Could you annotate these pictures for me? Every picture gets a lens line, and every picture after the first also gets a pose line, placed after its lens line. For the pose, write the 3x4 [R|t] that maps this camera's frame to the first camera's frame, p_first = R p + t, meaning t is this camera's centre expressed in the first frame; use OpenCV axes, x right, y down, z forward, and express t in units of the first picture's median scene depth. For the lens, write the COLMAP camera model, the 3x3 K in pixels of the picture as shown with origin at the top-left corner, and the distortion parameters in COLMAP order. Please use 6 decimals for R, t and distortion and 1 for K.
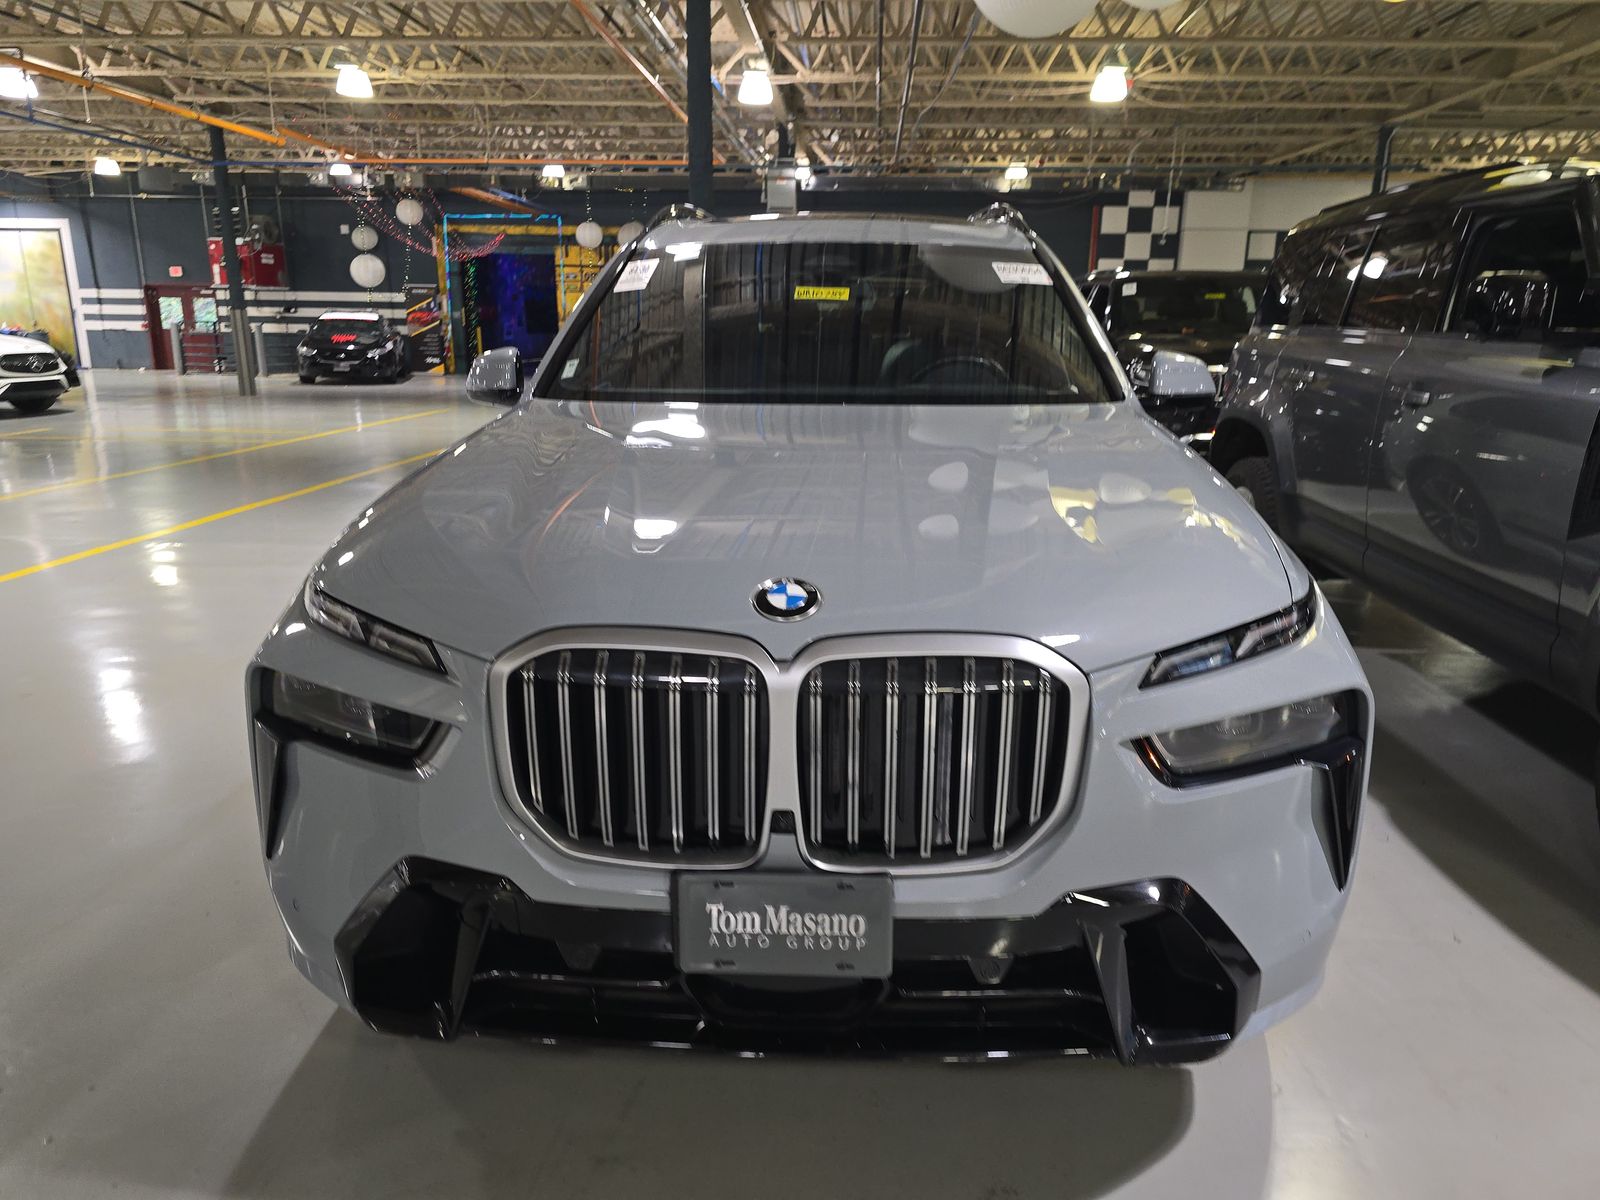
lens RADIAL K [[1089.2, 0, 800.0], [0, 1089.2, 600.0], [0, 0, 1]] dist [0.057735, -0.044736]
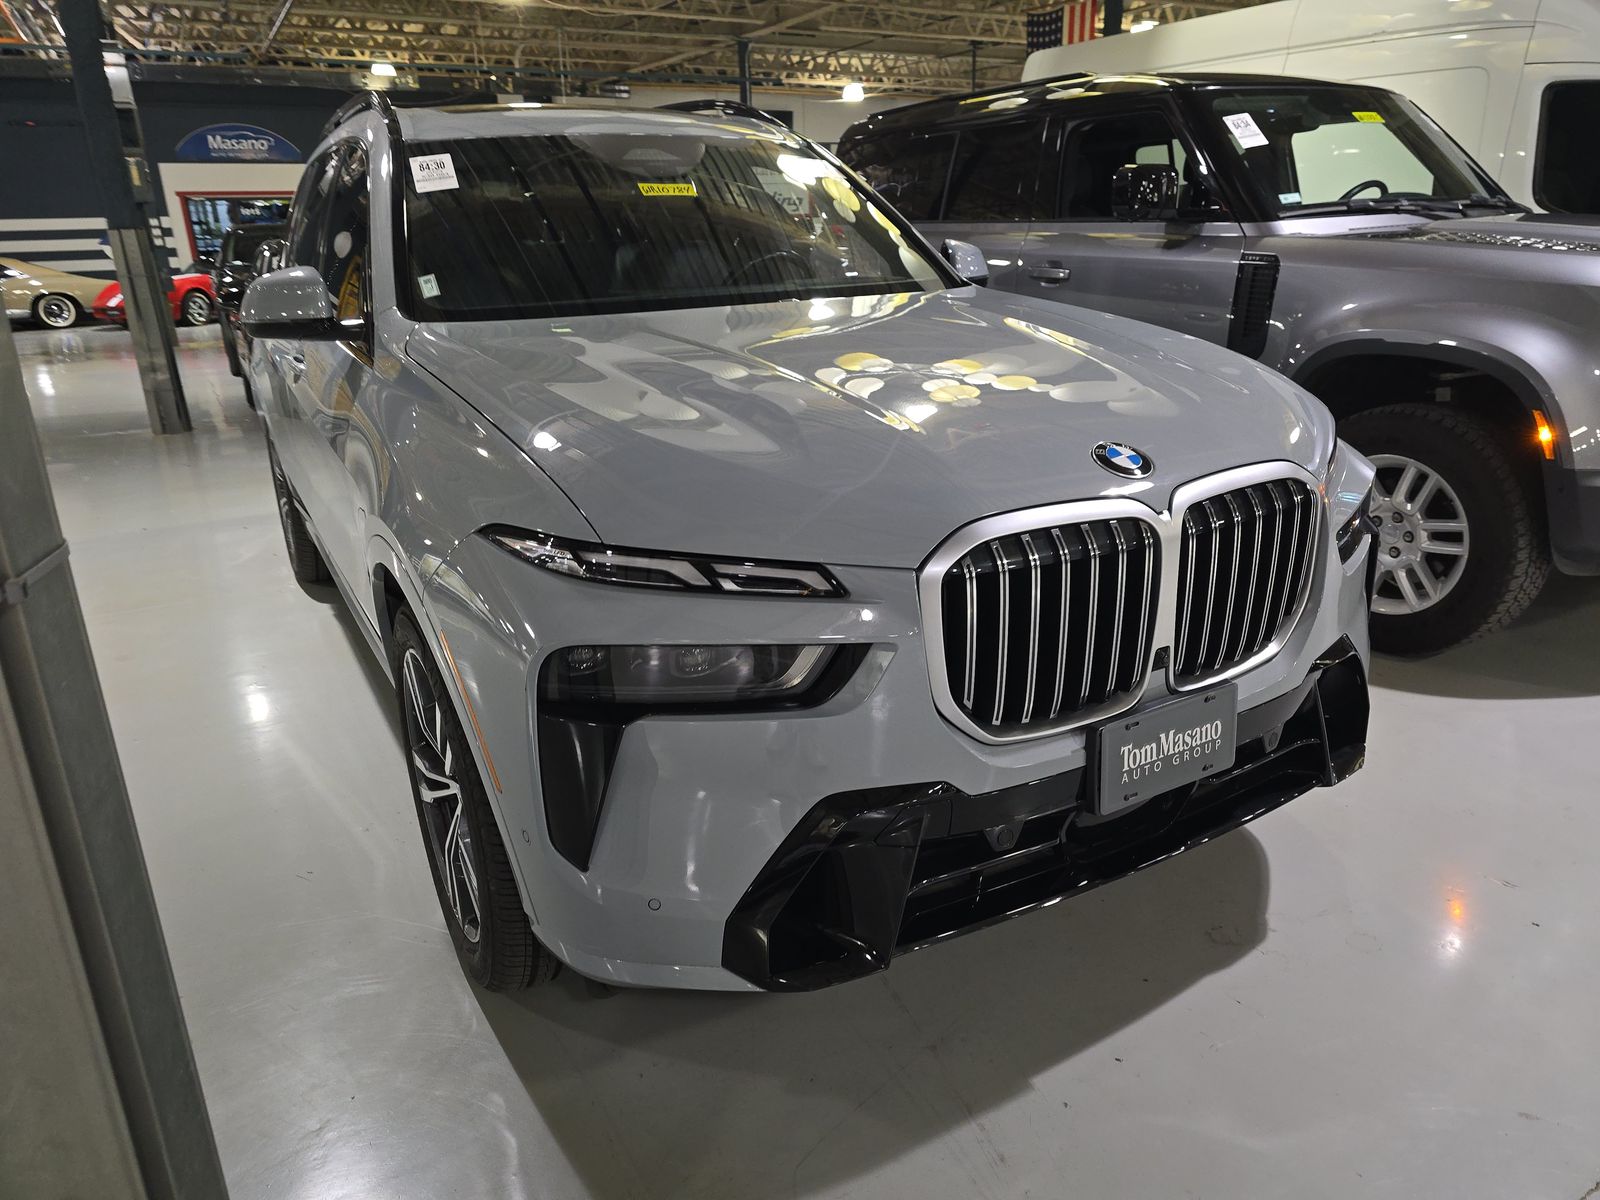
lens RADIAL K [[1118.4, 0, 798.3], [0, 1118.4, 623.7], [0, 0, 1]] dist [0.055495, -0.060188]
pose [[0.832760, -0.213803, 0.510686, -0.459657], [0.172371, 0.976703, 0.127825, -0.020991], [-0.526118, -0.018420, 0.850212, 0.112056]]
